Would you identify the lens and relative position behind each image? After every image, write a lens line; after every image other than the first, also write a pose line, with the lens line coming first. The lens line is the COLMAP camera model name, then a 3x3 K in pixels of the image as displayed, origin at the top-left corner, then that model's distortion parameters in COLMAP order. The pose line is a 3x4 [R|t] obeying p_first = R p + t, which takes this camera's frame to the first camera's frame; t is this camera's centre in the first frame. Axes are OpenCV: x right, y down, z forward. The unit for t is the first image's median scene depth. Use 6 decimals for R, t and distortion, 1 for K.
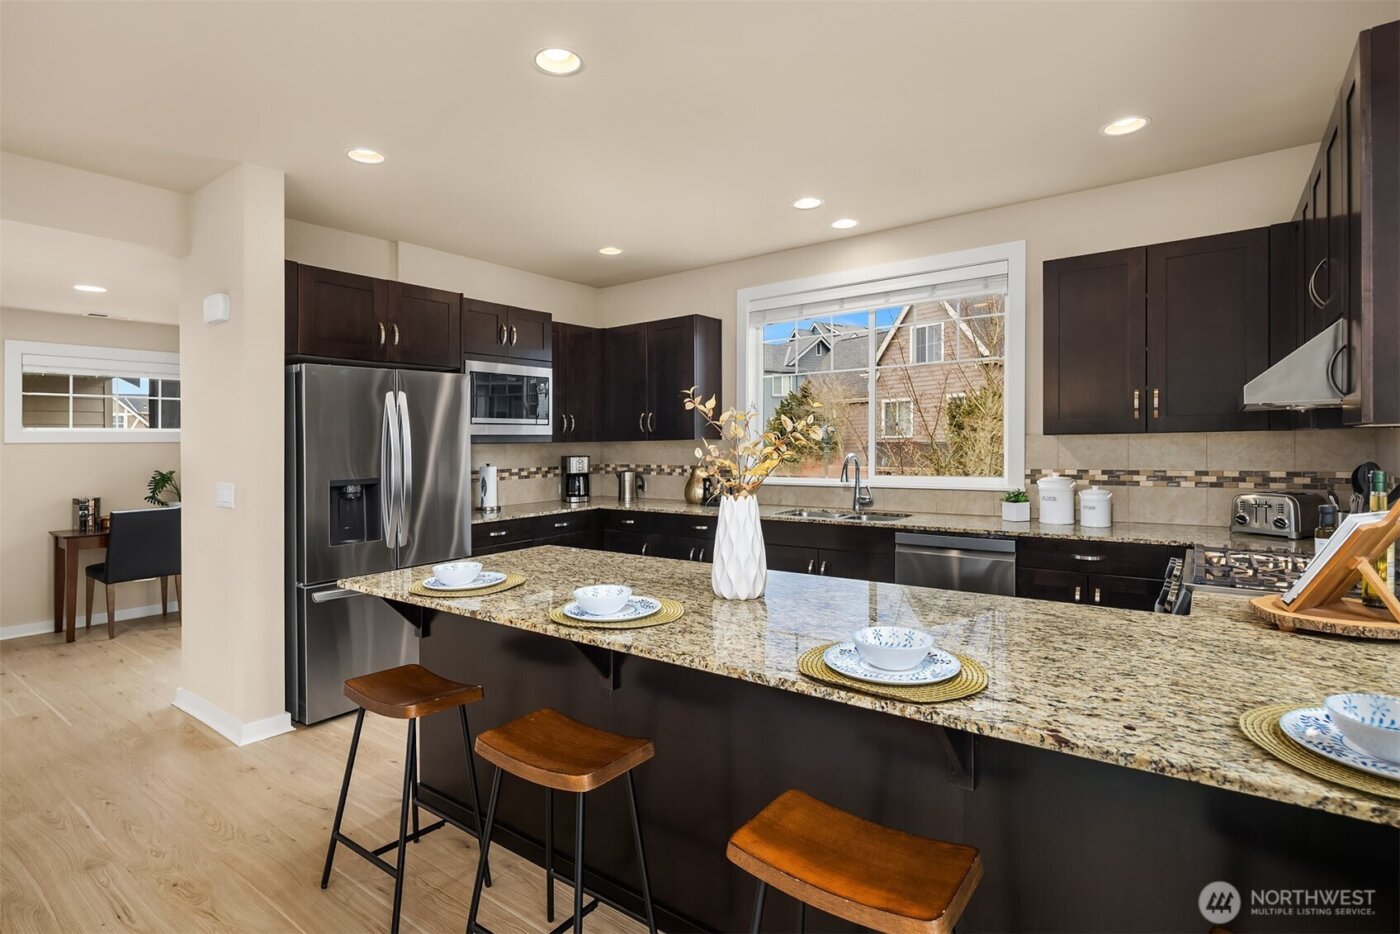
lens RADIAL K [[683.9, 0, 707.9], [0, 683.9, 443.1], [0, 0, 1]] dist [-0.001904, -0.001096]
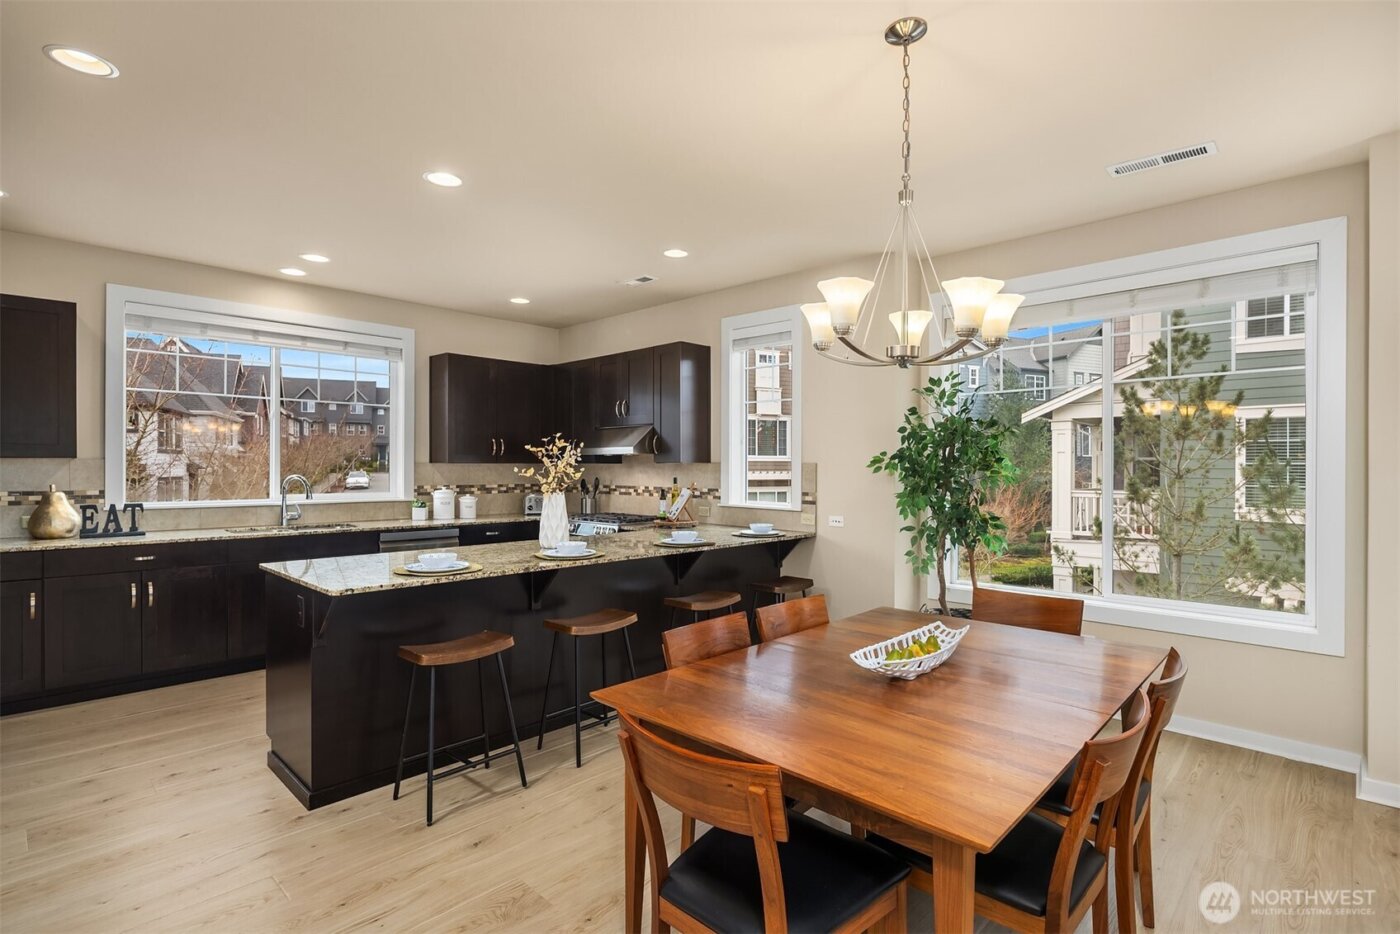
lens RADIAL K [[683.9, 0, 700.4], [0, 683.9, 469.5], [0, 0, 1]] dist [-0.001904, -0.001096]
pose [[0.133106, 0.006478, 0.991081, -1.019471], [-0.015865, 0.999864, -0.004404, -0.000027], [-0.990975, -0.015138, 0.133191, 0.207657]]
